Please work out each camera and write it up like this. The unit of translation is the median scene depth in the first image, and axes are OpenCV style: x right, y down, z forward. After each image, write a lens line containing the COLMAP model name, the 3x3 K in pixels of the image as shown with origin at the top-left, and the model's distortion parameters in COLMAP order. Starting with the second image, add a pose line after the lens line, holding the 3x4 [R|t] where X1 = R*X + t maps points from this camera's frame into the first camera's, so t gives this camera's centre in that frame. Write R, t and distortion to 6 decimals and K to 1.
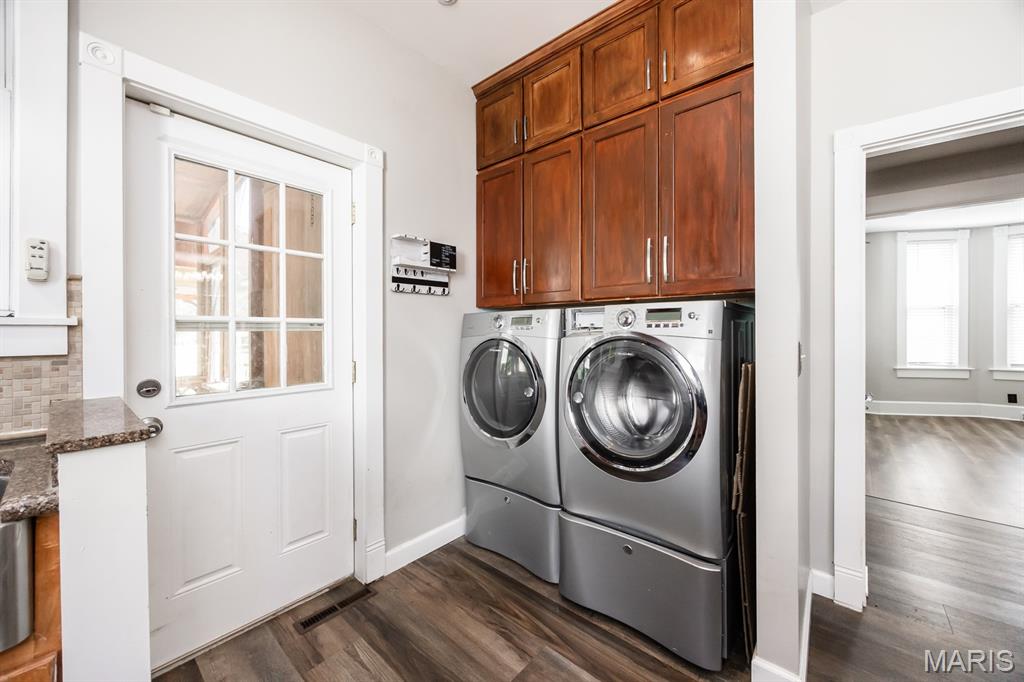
lens RADIAL K [[389.6, 0, 522.6], [0, 389.6, 332.0], [0, 0, 1]] dist [0.002513, -0.000232]
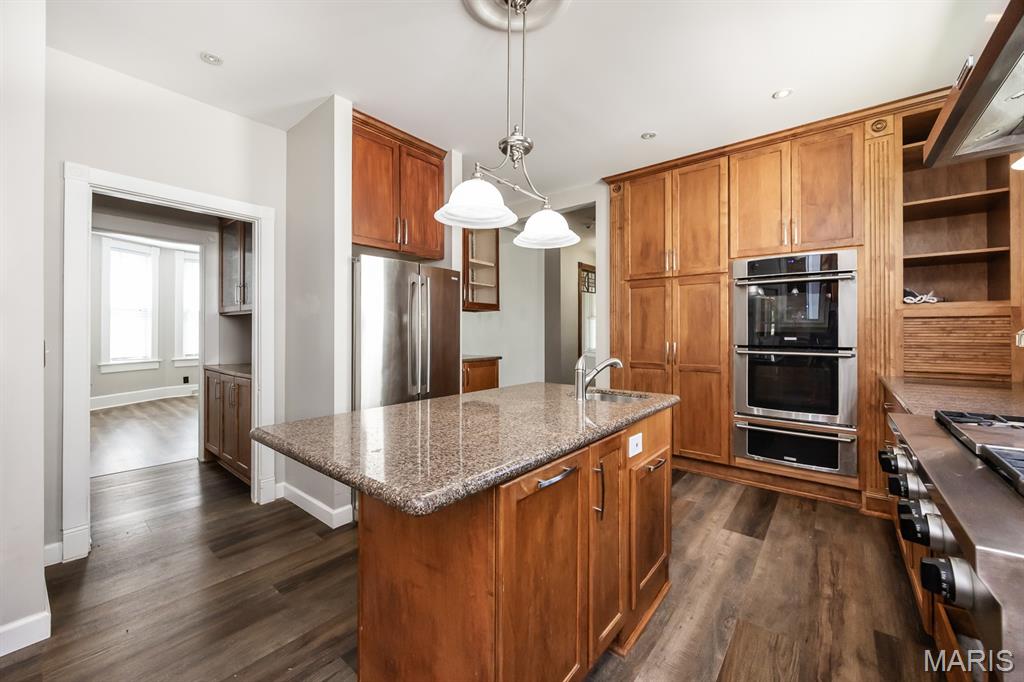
lens RADIAL K [[402.9, 0, 496.4], [0, 402.9, 329.0], [0, 0, 1]] dist [-0.002241, -0.000870]
pose [[0.019193, 0.004864, 0.999804, -0.350151], [-0.001756, 0.999987, -0.004831, -0.002433], [-0.999814, -0.001663, 0.019201, -0.294783]]
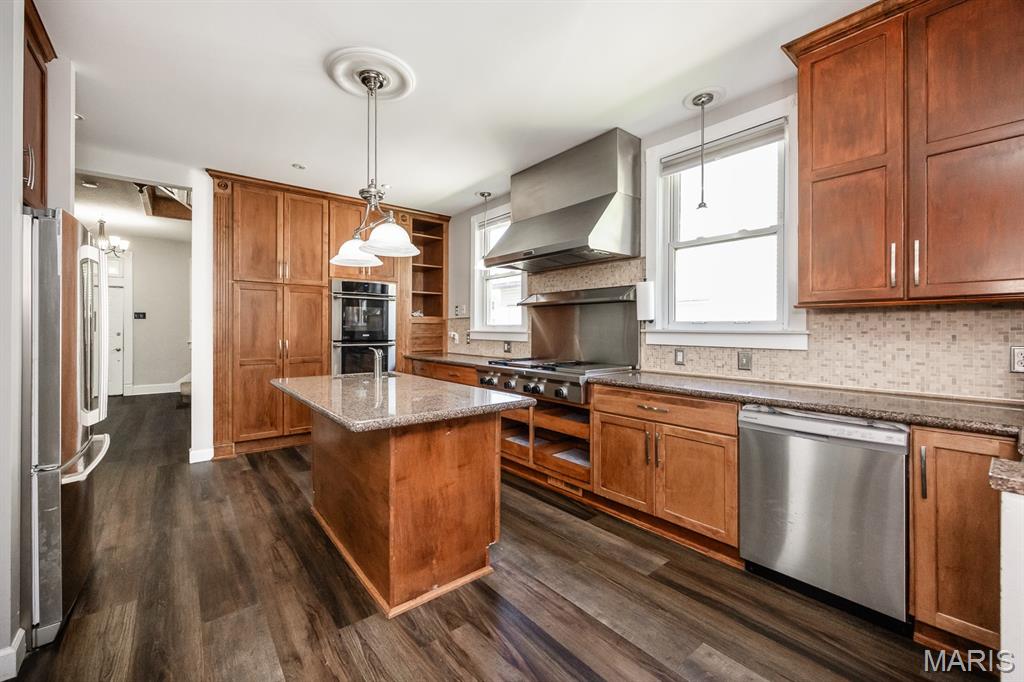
lens RADIAL K [[402.9, 0, 509.4], [0, 402.9, 328.7], [0, 0, 1]] dist [-0.002241, -0.000870]
pose [[-0.981998, -0.002262, 0.188877, -0.085959], [-0.003033, 0.999988, -0.003792, -0.007196], [-0.188866, -0.004297, -0.981994, 0.805517]]
